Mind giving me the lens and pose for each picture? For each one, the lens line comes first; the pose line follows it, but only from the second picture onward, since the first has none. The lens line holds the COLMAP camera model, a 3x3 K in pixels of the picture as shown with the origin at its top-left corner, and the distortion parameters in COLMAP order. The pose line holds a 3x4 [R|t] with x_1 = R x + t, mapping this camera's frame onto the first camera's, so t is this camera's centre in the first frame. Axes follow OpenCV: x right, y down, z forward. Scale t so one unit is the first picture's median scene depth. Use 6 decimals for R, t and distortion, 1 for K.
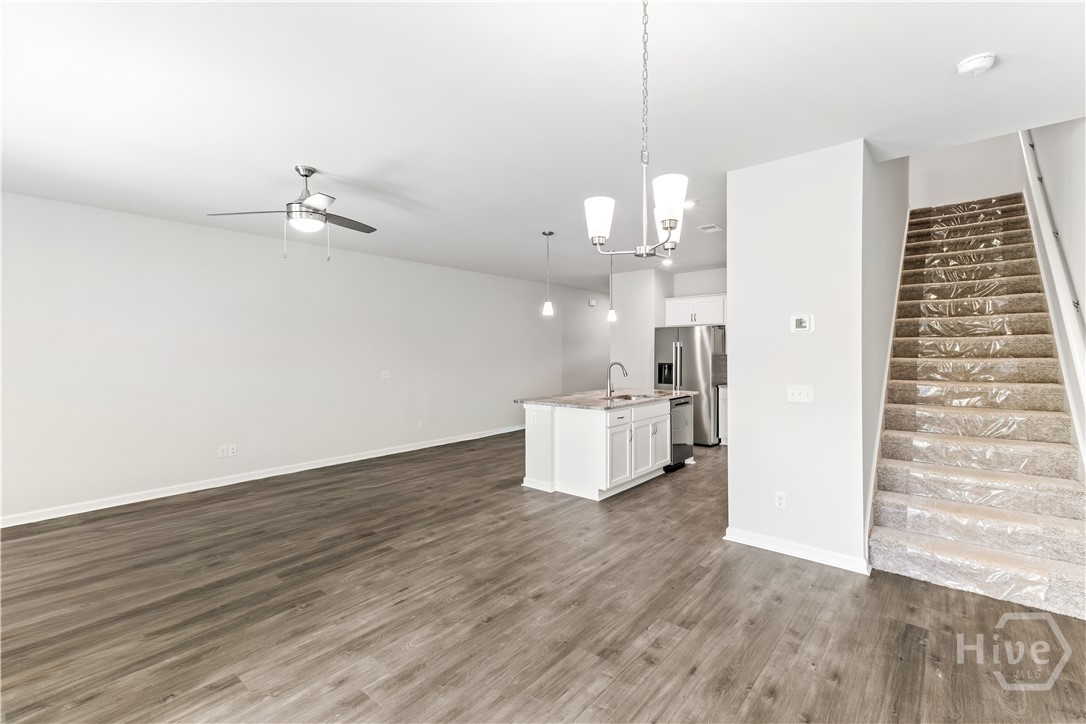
lens RADIAL K [[487.2, 0, 547.5], [0, 487.2, 359.5], [0, 0, 1]] dist [0.024165, 0.000395]
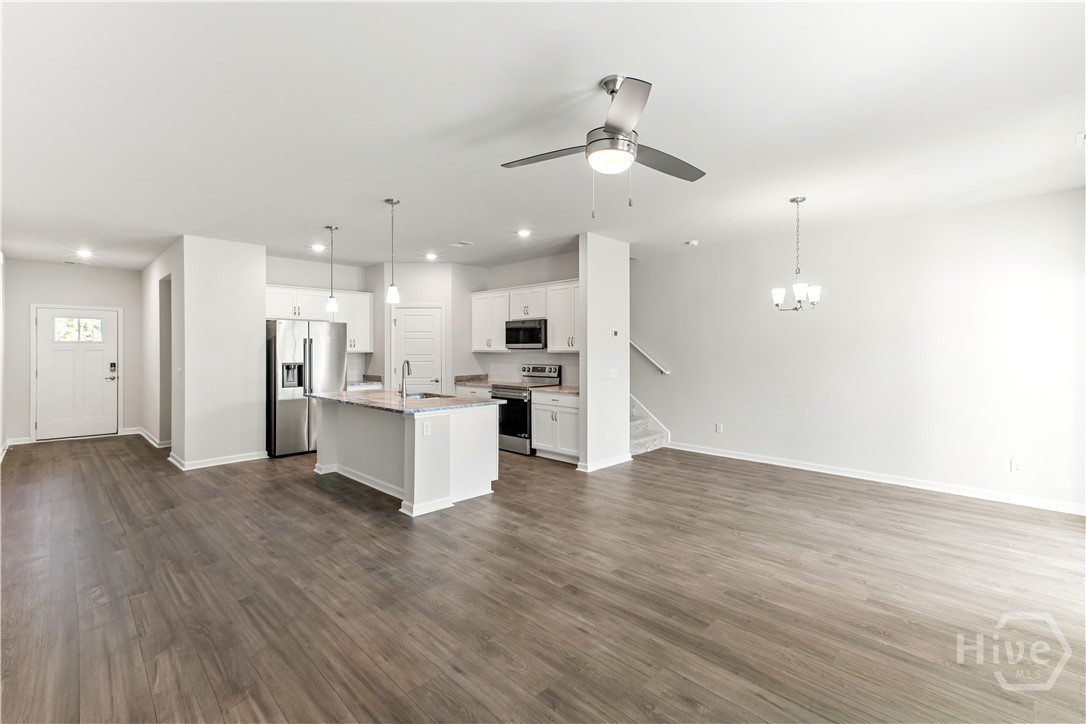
lens RADIAL K [[487.2, 0, 547.3], [0, 487.2, 355.8], [0, 0, 1]] dist [0.024165, 0.000395]
pose [[0.071542, -0.005467, 0.997423, -1.427172], [0.016608, 0.999853, 0.004289, -0.002256], [-0.997299, 0.016259, 0.071622, 1.259416]]
